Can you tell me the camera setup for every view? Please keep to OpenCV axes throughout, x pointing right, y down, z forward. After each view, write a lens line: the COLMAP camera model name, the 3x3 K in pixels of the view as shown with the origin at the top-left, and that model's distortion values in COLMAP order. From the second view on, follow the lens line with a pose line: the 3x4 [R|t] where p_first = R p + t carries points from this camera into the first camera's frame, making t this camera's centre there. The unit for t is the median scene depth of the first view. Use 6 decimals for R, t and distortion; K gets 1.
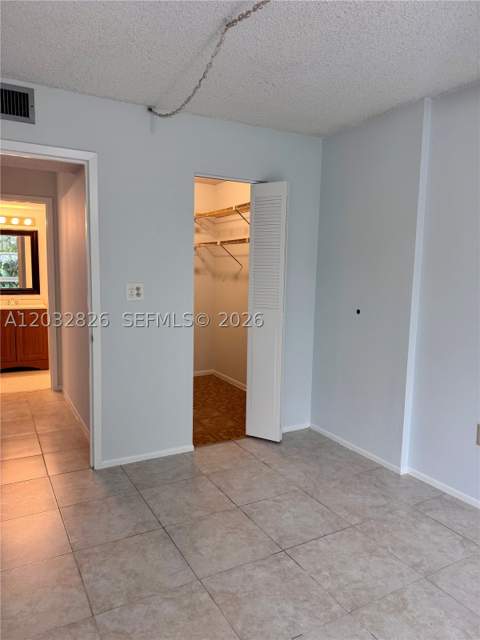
lens RADIAL K [[453.4, 0, 240.0], [0, 453.4, 320.0], [0, 0, 1]] dist [0.027677, -0.000242]
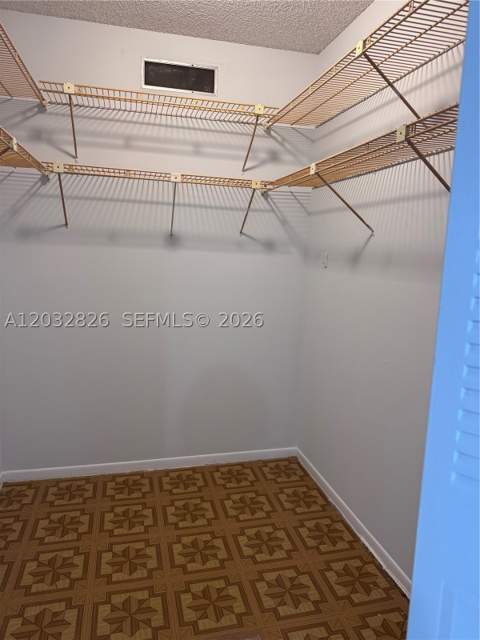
lens RADIAL K [[453.4, 0, 240.0], [0, 453.4, 320.0], [0, 0, 1]] dist [0.027677, -0.000242]
pose [[0.967638, 0.049808, -0.247379, -0.004776], [-0.041213, 0.998357, 0.039803, -0.048620], [0.248955, -0.028320, 0.968101, 0.539067]]
